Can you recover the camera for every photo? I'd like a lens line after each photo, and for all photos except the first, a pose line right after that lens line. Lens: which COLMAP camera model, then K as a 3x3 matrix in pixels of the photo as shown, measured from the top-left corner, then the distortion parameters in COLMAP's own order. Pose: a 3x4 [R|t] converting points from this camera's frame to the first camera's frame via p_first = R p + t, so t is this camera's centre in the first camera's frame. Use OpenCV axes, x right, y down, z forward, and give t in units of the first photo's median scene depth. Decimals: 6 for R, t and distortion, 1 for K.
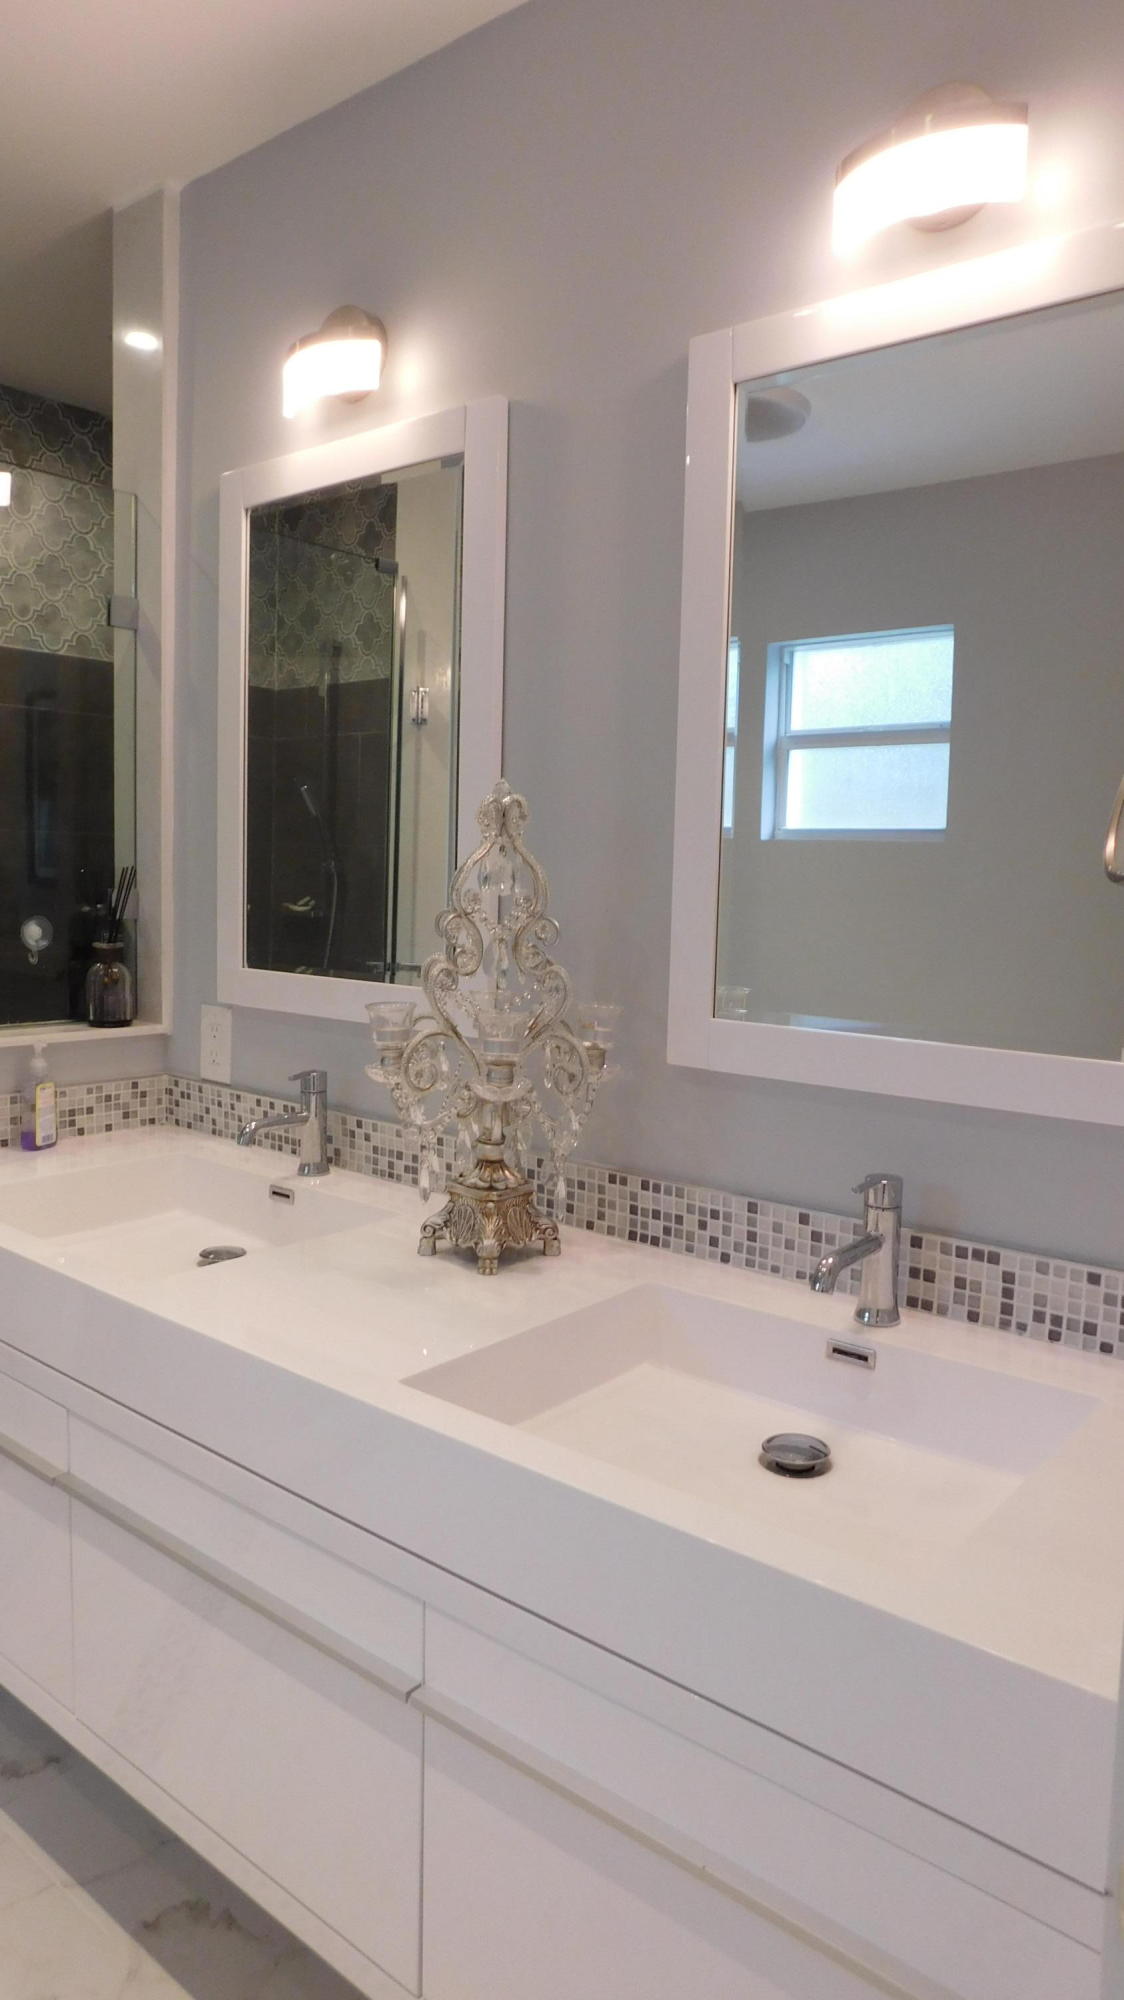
lens RADIAL K [[1314.5, 0, 559.2], [0, 1314.5, 1001.6], [0, 0, 1]] dist [-0.046944, 0.023062]
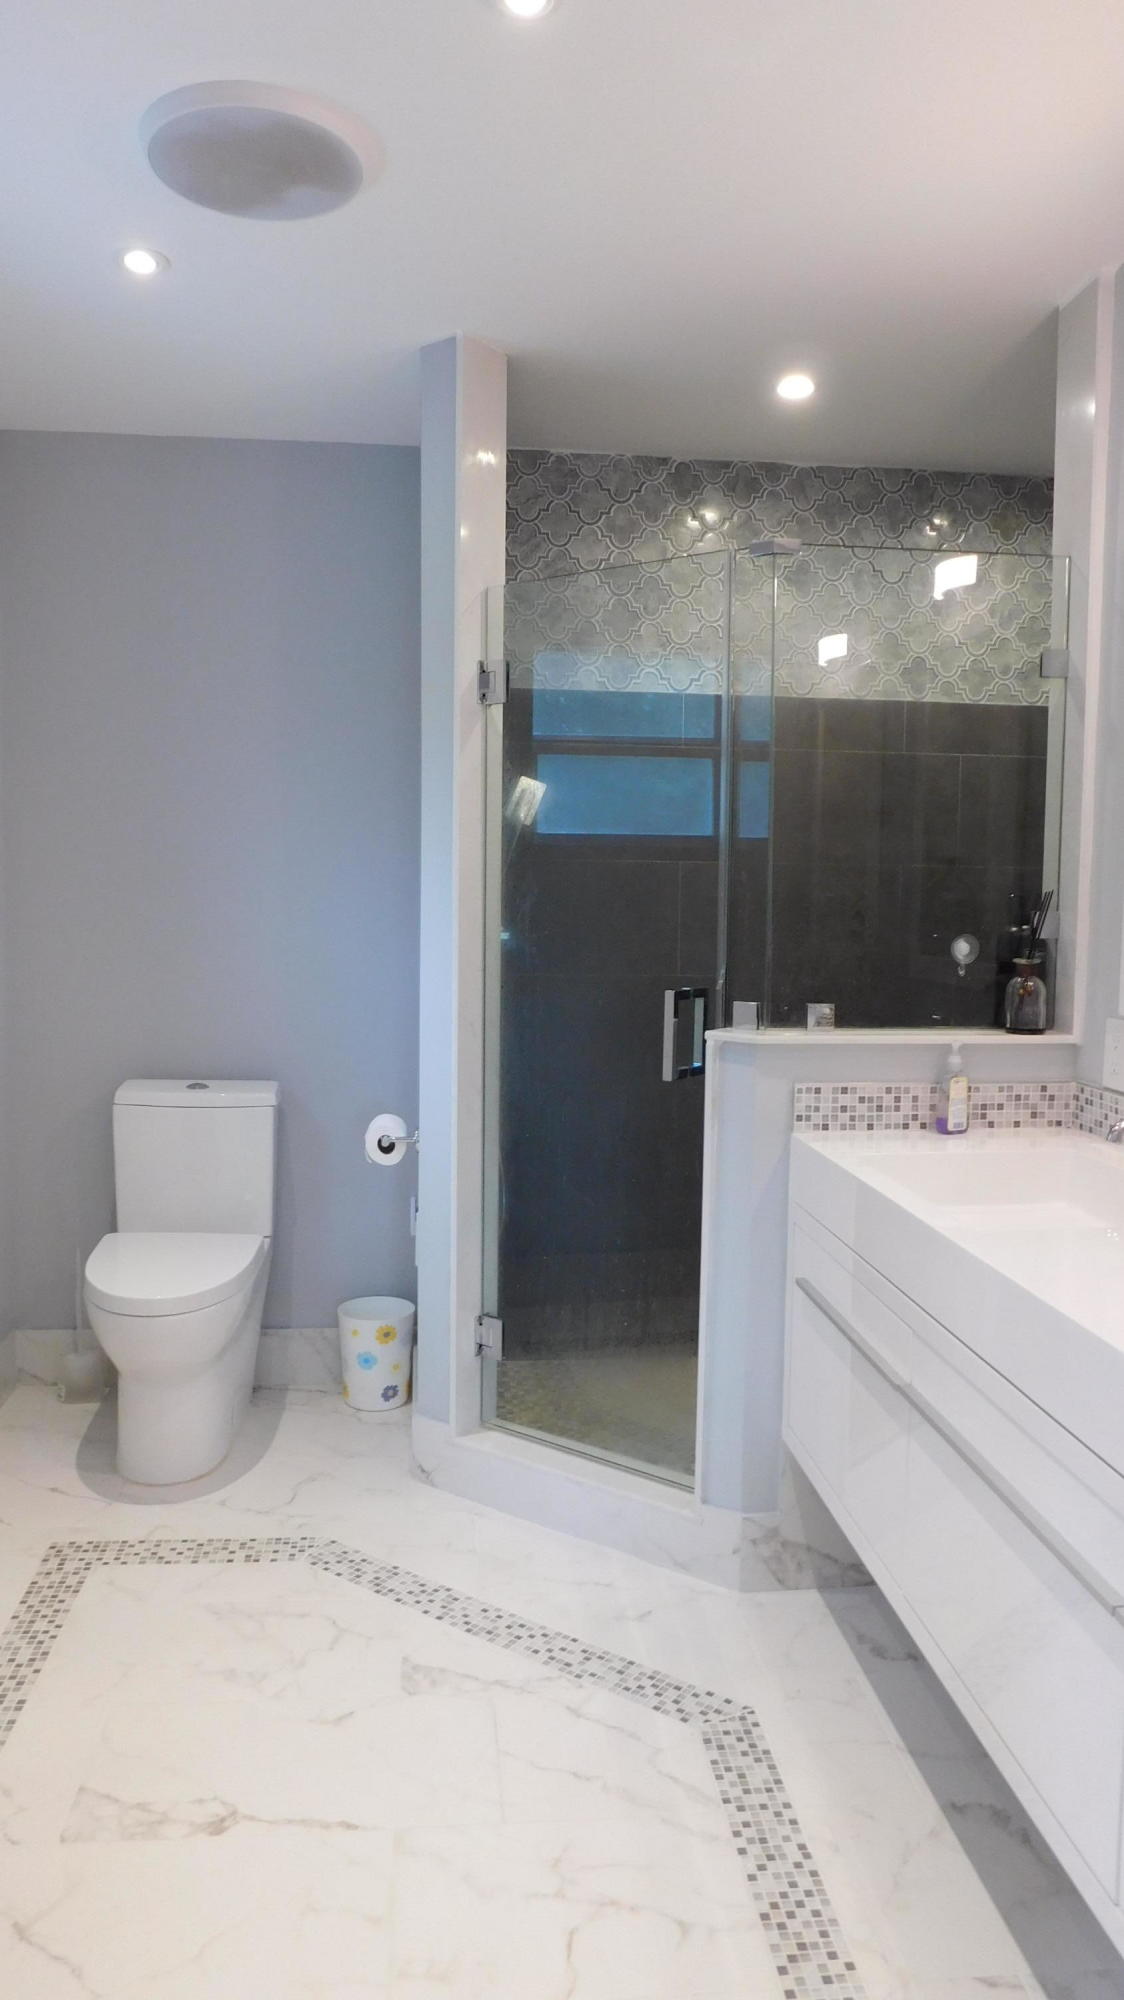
lens RADIAL K [[1314.5, 0, 564.2], [0, 1314.5, 996.7], [0, 0, 1]] dist [-0.046944, 0.023062]
pose [[0.718301, 0.032520, -0.694972, 0.148960], [-0.061025, 0.998002, -0.016374, 0.029584], [0.693051, 0.054172, 0.718850, -0.075013]]
